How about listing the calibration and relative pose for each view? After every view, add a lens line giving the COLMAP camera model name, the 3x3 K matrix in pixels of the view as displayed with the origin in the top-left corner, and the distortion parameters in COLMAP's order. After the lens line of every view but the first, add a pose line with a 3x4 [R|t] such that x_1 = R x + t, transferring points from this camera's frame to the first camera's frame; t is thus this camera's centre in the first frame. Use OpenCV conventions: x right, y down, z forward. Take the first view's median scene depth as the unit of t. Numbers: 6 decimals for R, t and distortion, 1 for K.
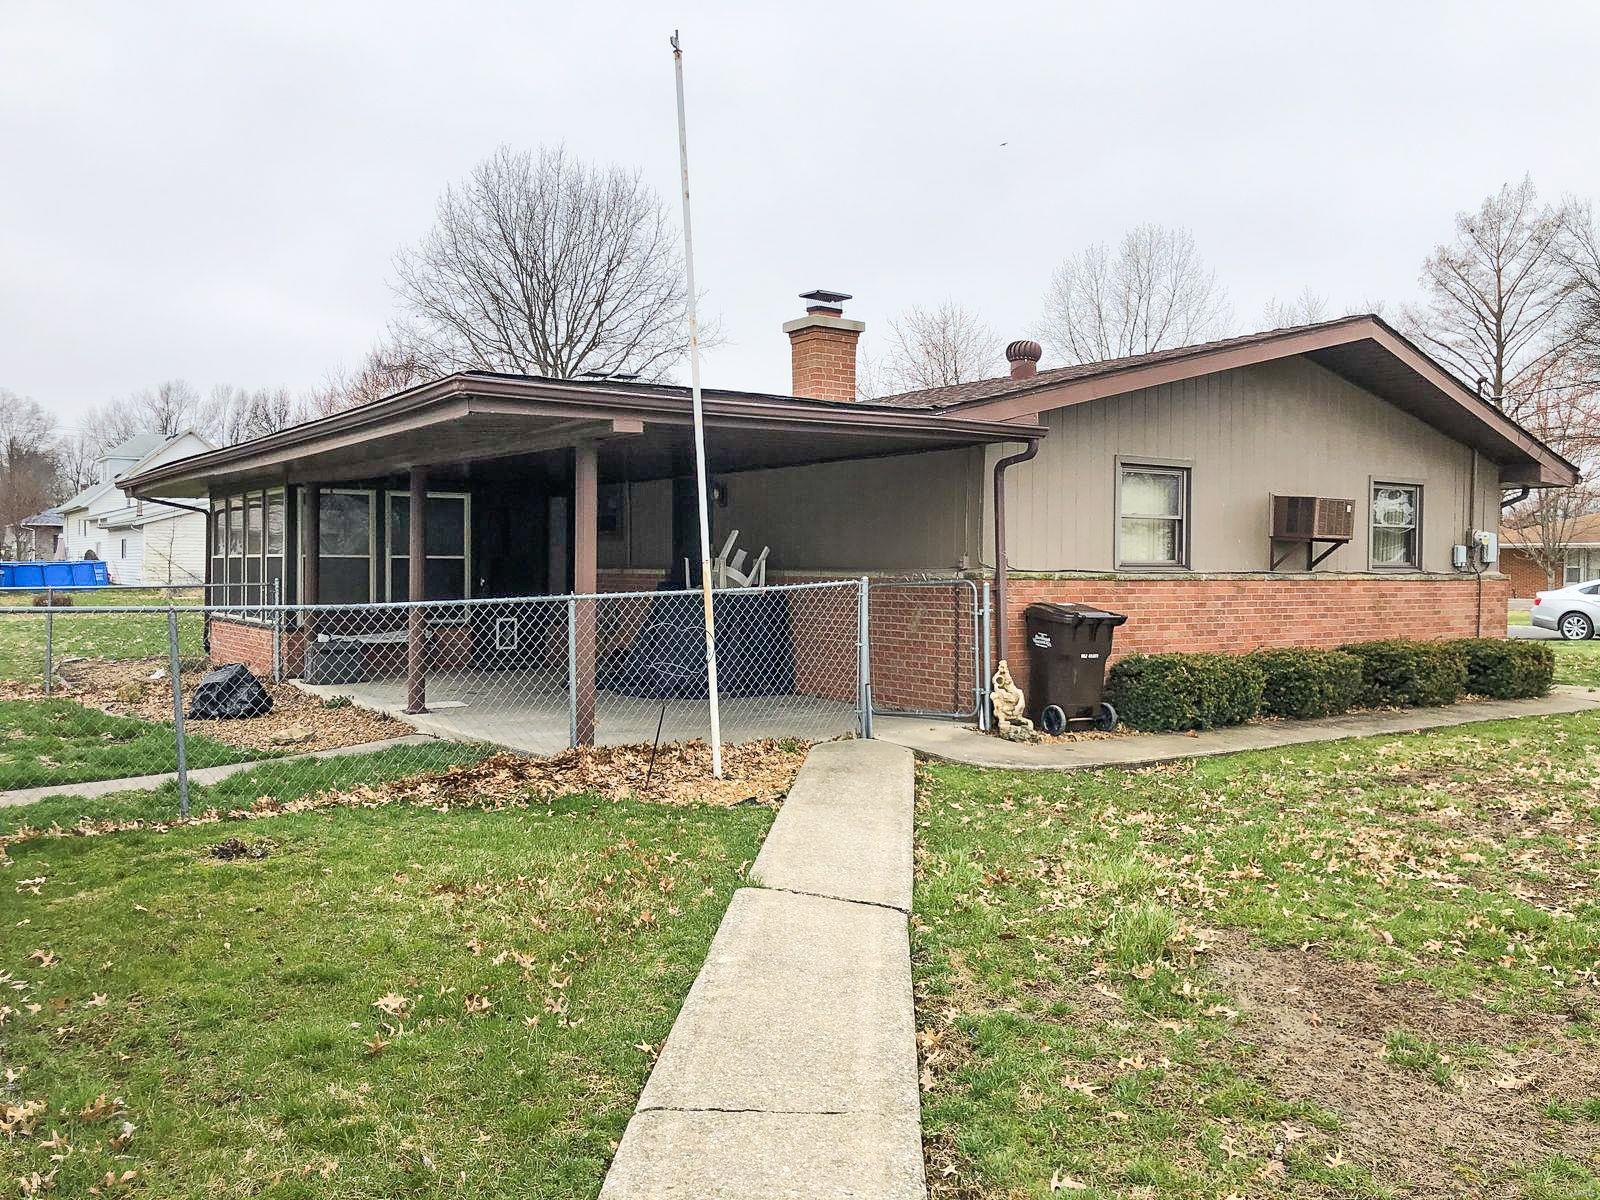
lens RADIAL K [[1315.0, 0, 803.6], [0, 1315.0, 592.5], [0, 0, 1]] dist [0.004494, 0.003315]
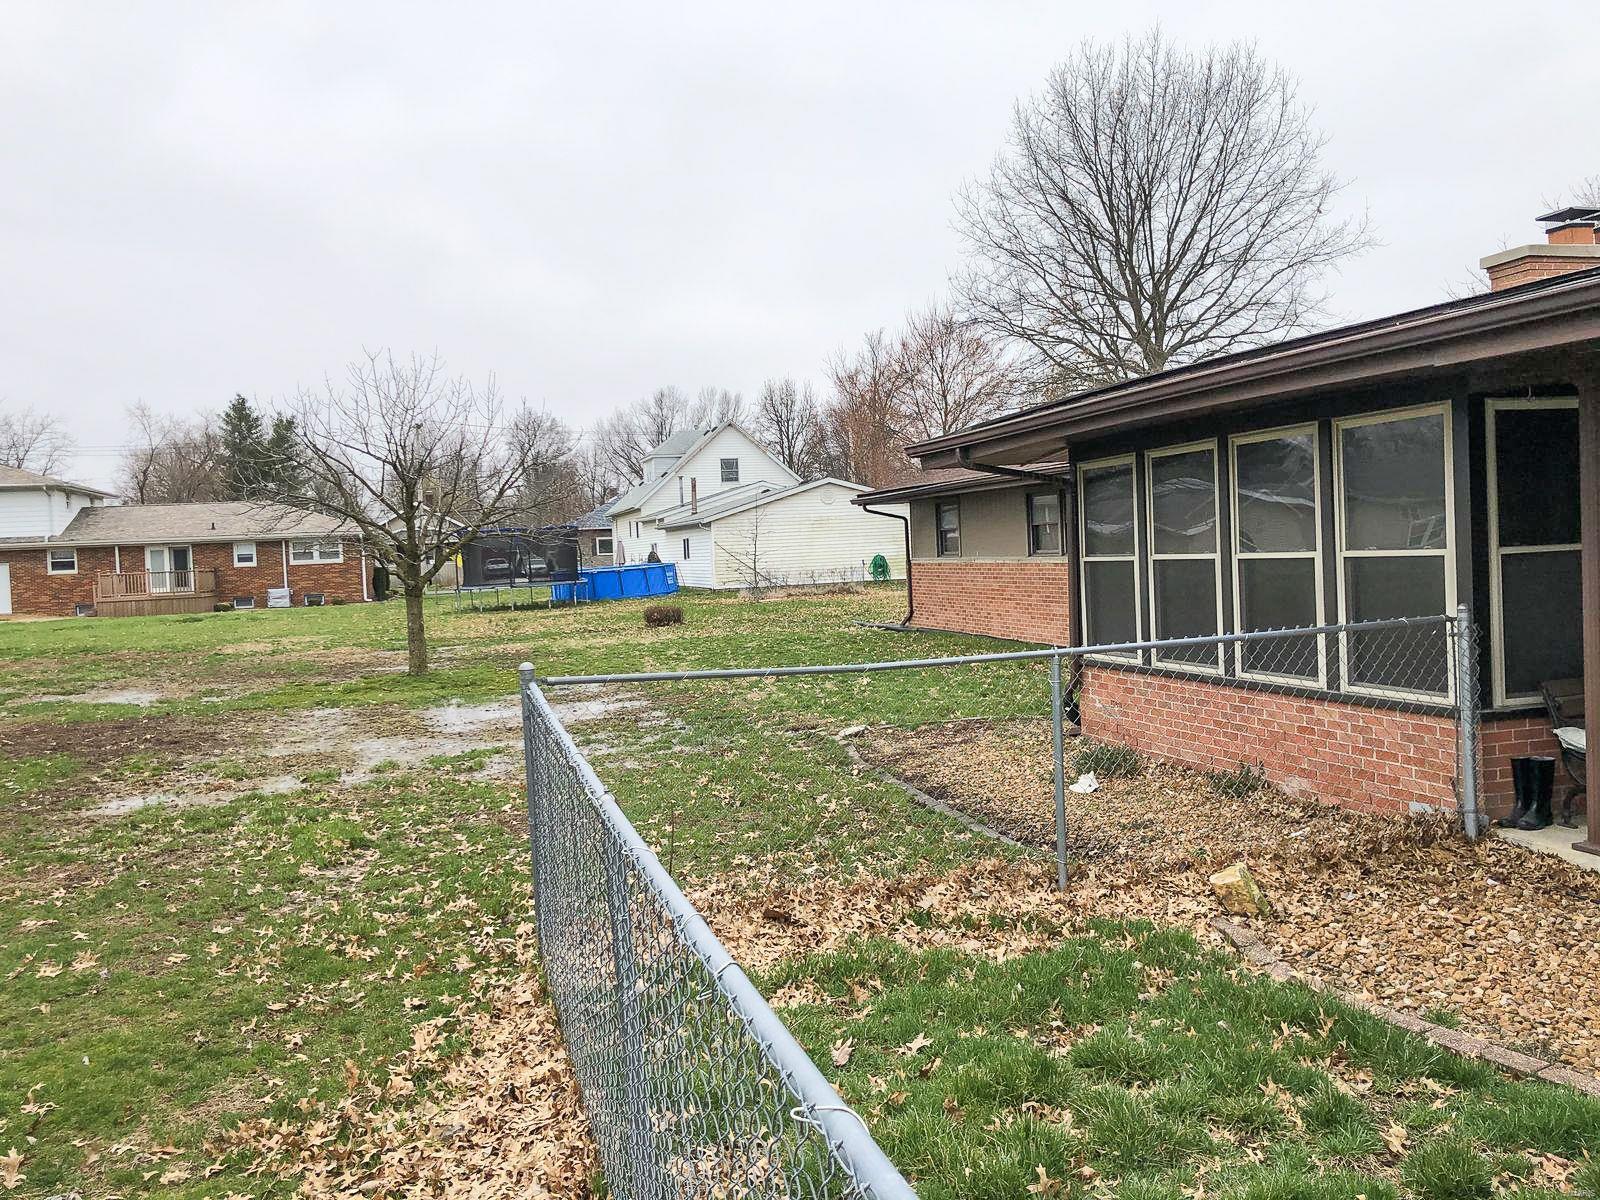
lens RADIAL K [[1315.0, 0, 786.7], [0, 1315.0, 599.1], [0, 0, 1]] dist [0.004494, 0.003315]
pose [[0.939089, -0.036367, -0.341744, -0.129010], [0.043814, 0.998940, 0.014095, -0.007697], [0.340869, -0.028210, 0.939687, 0.142988]]
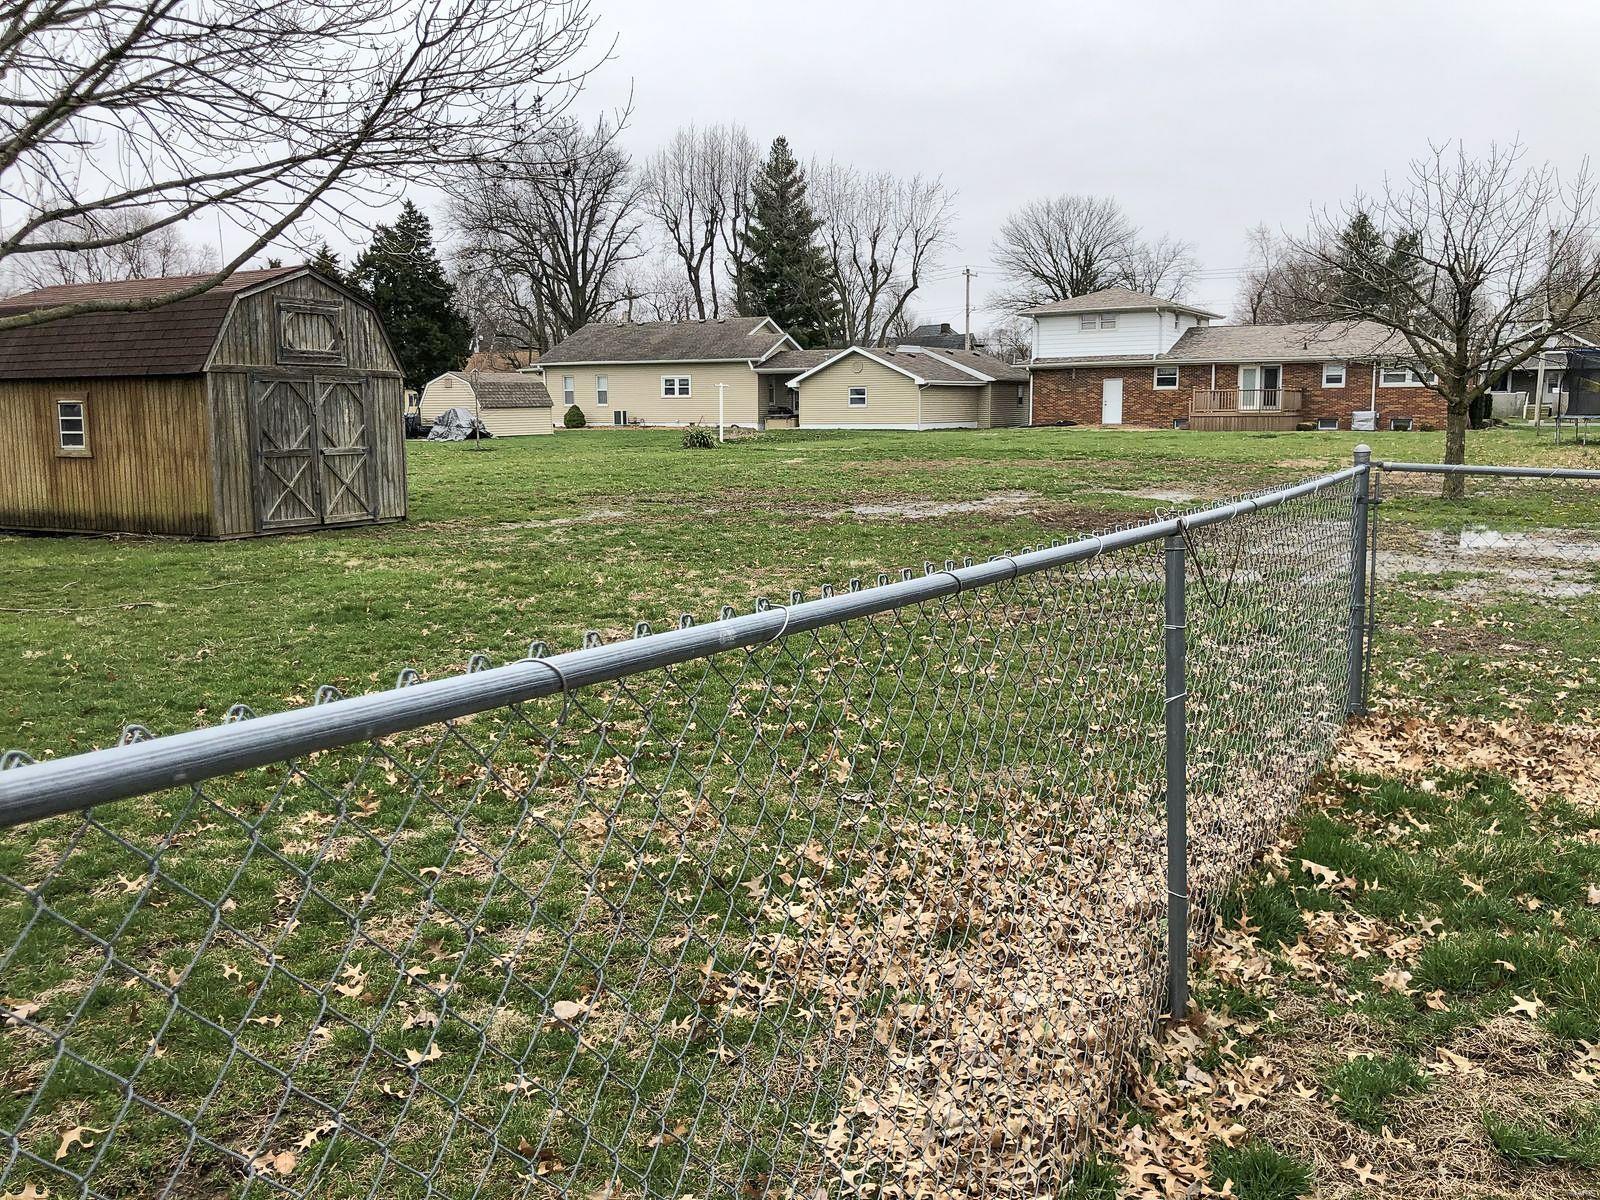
lens RADIAL K [[1315.0, 0, 785.6], [0, 1315.0, 593.8], [0, 0, 1]] dist [0.004494, 0.003315]
pose [[0.414500, 0.117789, -0.902394, -0.111996], [-0.007747, 0.992009, 0.125928, -0.003752], [0.910016, -0.045206, 0.412100, 0.149726]]
